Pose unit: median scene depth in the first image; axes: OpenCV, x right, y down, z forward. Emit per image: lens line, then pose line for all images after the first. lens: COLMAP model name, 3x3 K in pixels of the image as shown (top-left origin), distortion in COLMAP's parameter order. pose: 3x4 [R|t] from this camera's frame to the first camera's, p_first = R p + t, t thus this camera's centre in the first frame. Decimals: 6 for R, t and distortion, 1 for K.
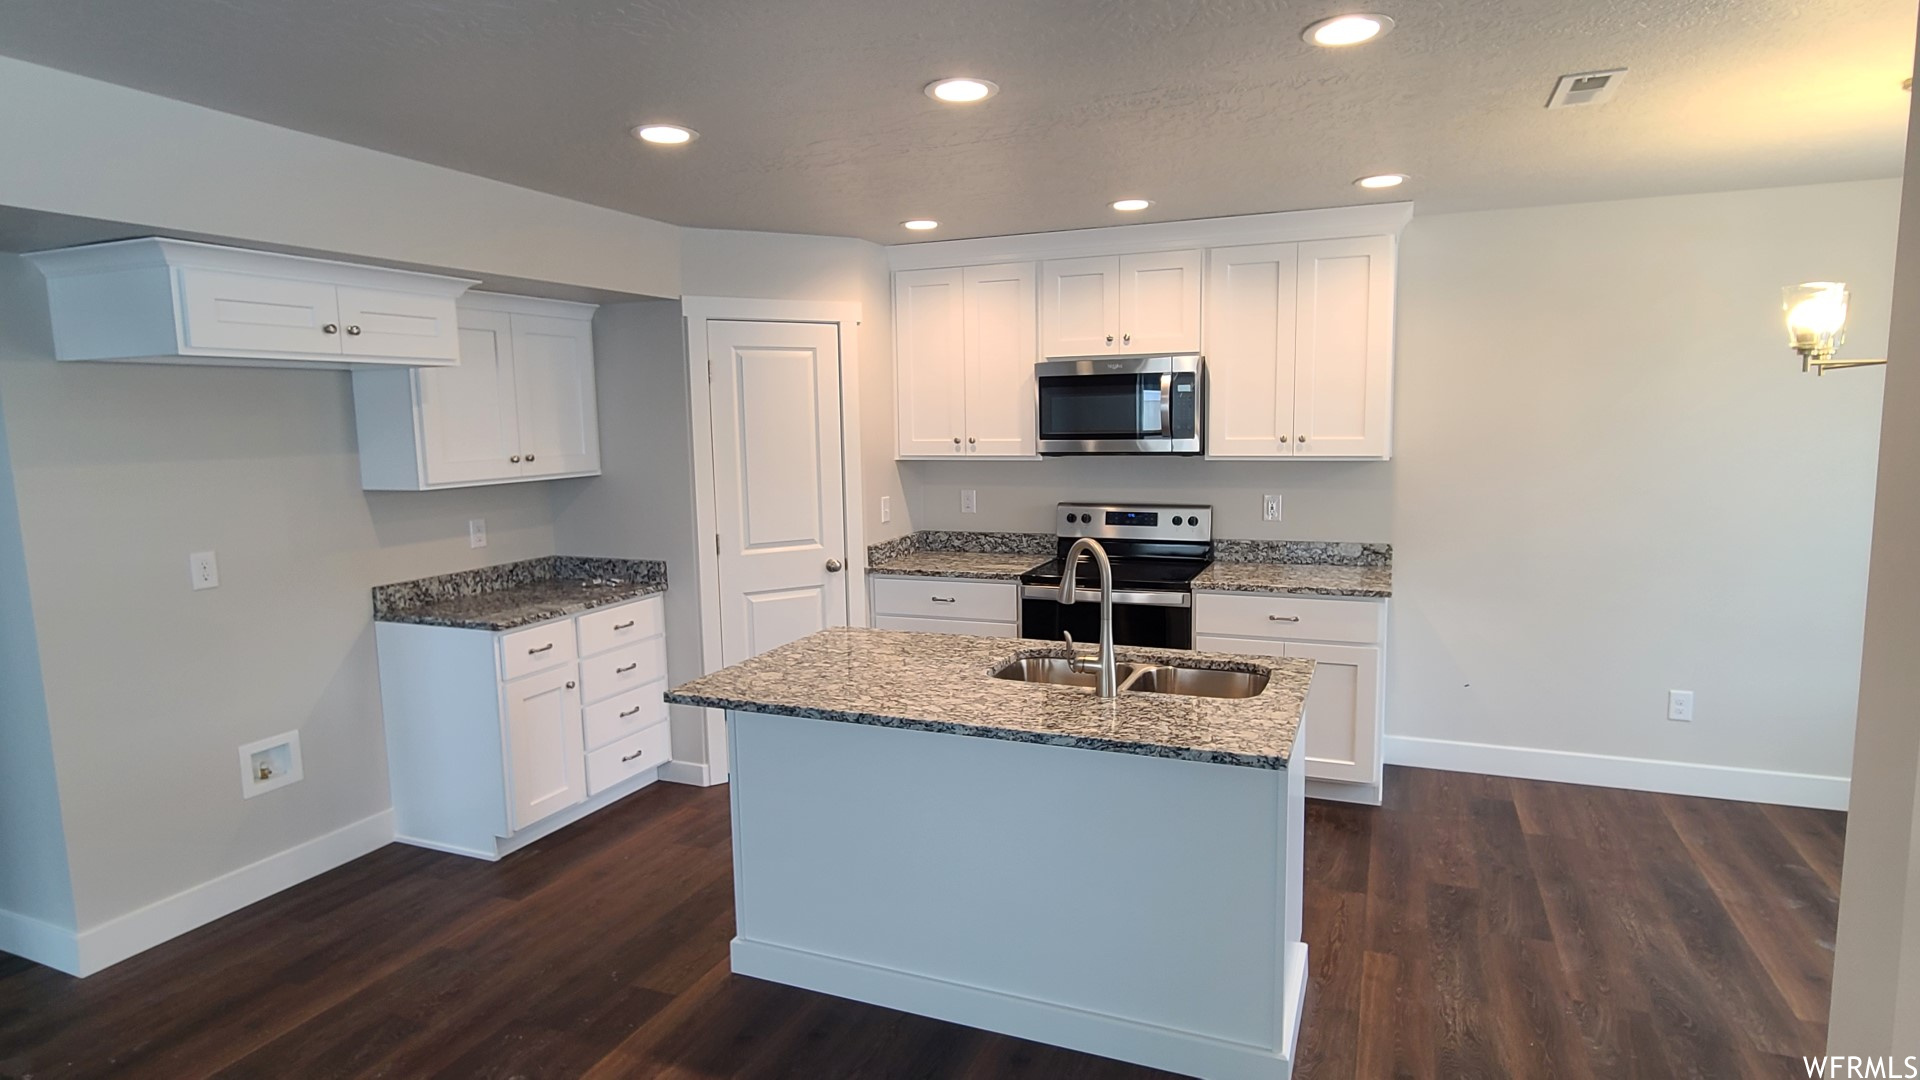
lens RADIAL K [[1029.7, 0, 968.2], [0, 1029.7, 535.8], [0, 0, 1]] dist [0.000028, -0.000362]
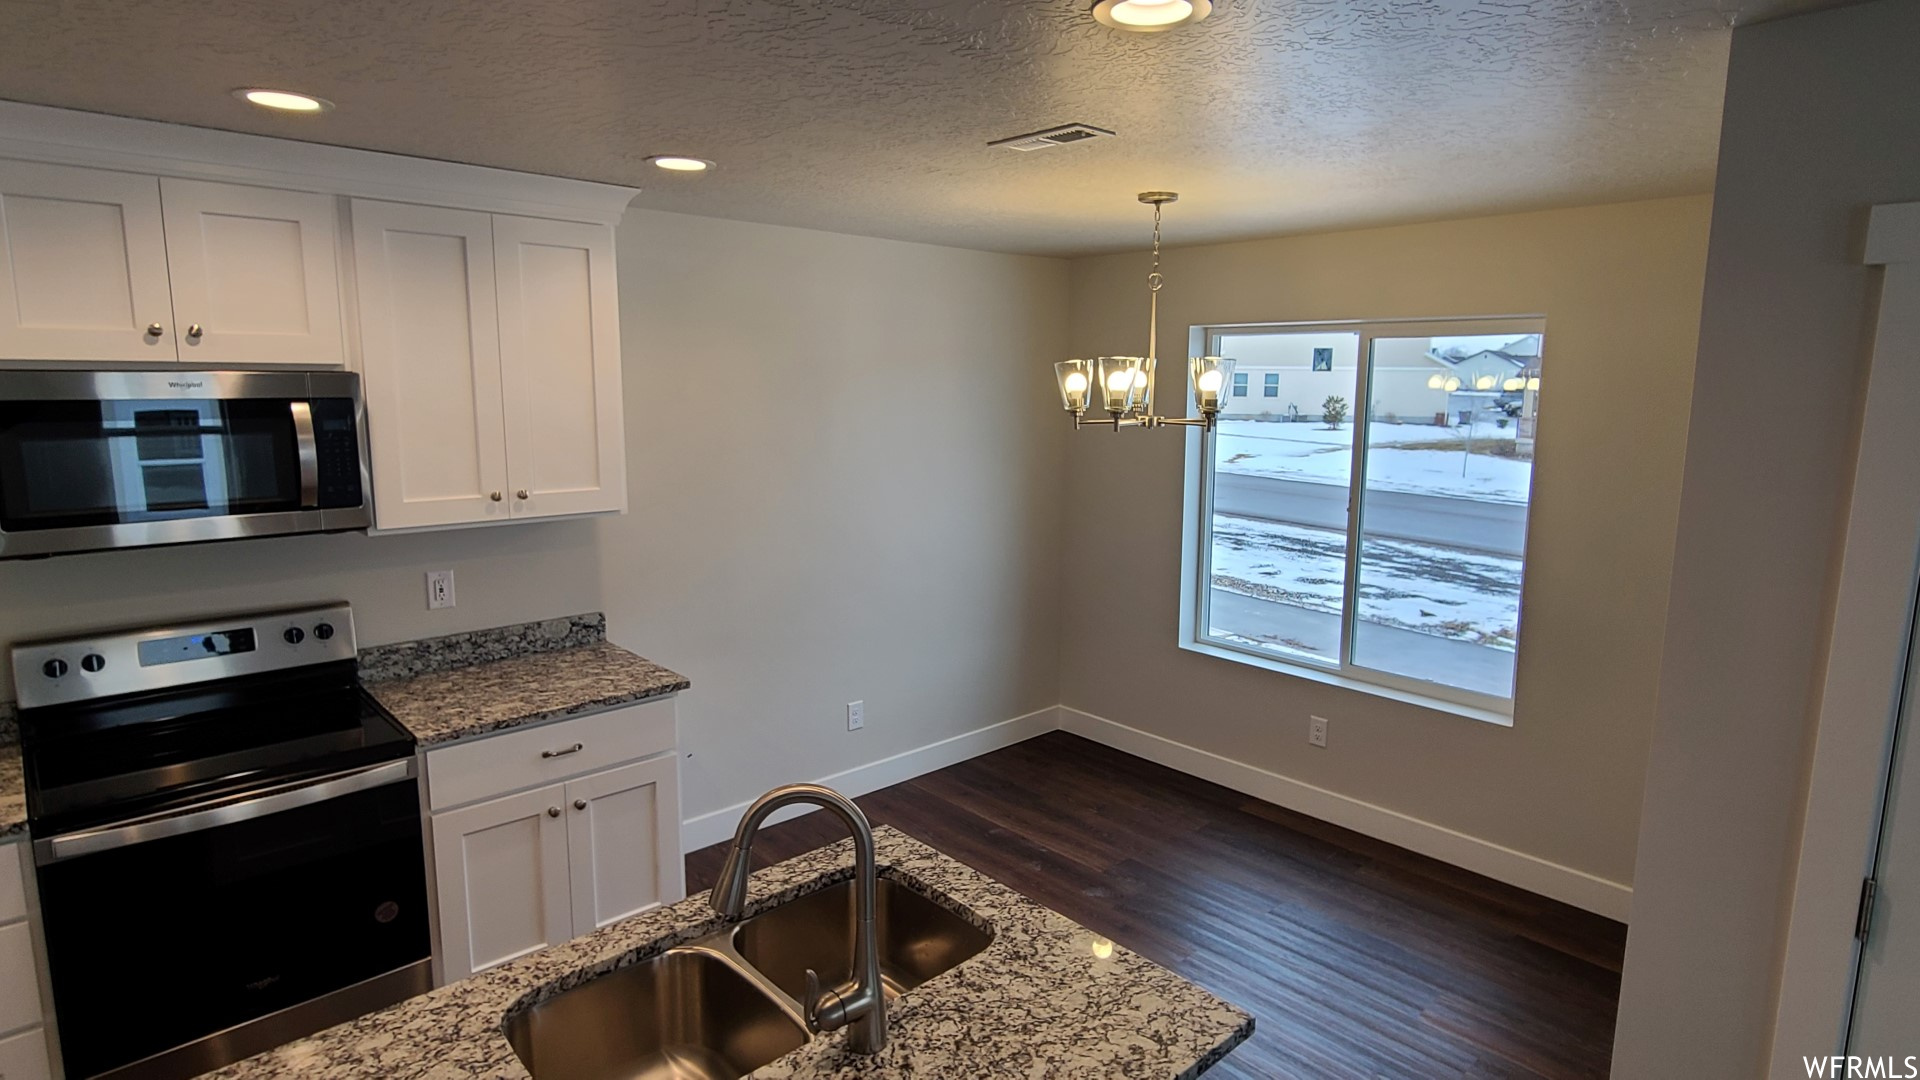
lens RADIAL K [[1029.7, 0, 968.2], [0, 1029.7, 535.8], [0, 0, 1]] dist [0.000028, -0.000362]
pose [[0.414355, -0.120050, 0.902163, -0.186805], [0.090448, 0.991787, 0.090434, -0.098245], [-0.905610, 0.044127, 0.421810, 0.403708]]
